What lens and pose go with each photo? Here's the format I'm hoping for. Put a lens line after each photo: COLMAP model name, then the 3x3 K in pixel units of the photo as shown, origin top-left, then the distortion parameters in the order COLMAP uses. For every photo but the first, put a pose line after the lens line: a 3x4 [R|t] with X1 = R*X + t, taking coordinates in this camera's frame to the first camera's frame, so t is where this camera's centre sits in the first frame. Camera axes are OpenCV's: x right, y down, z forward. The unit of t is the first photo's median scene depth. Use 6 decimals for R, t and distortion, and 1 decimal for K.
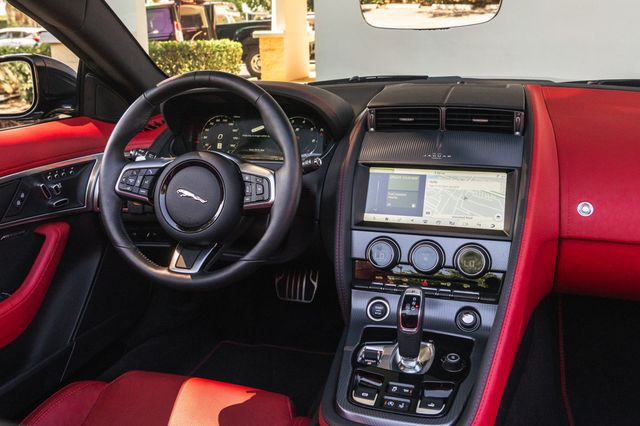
lens RADIAL K [[629.5, 0, 327.5], [0, 629.5, 169.1], [0, 0, 1]] dist [-0.021013, -0.002371]
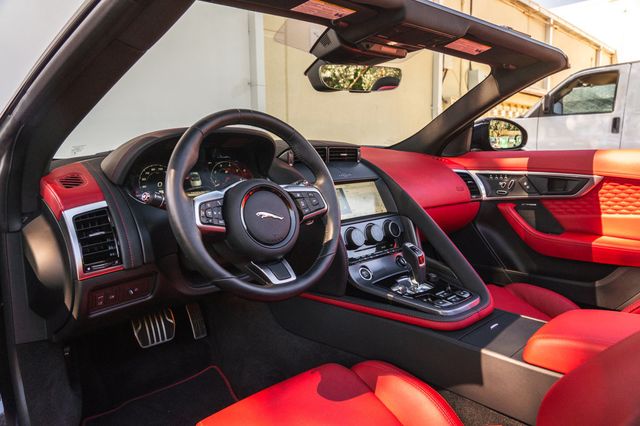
lens RADIAL K [[432.4, 0, 320.0], [0, 432.4, 213.0], [0, 0, 1]] dist [-0.022365, 0.000868]
pose [[0.491481, -0.114730, 0.863298, -0.805845], [0.192034, 0.981162, 0.021067, 0.037110], [-0.849452, 0.155429, 0.504255, 0.520358]]
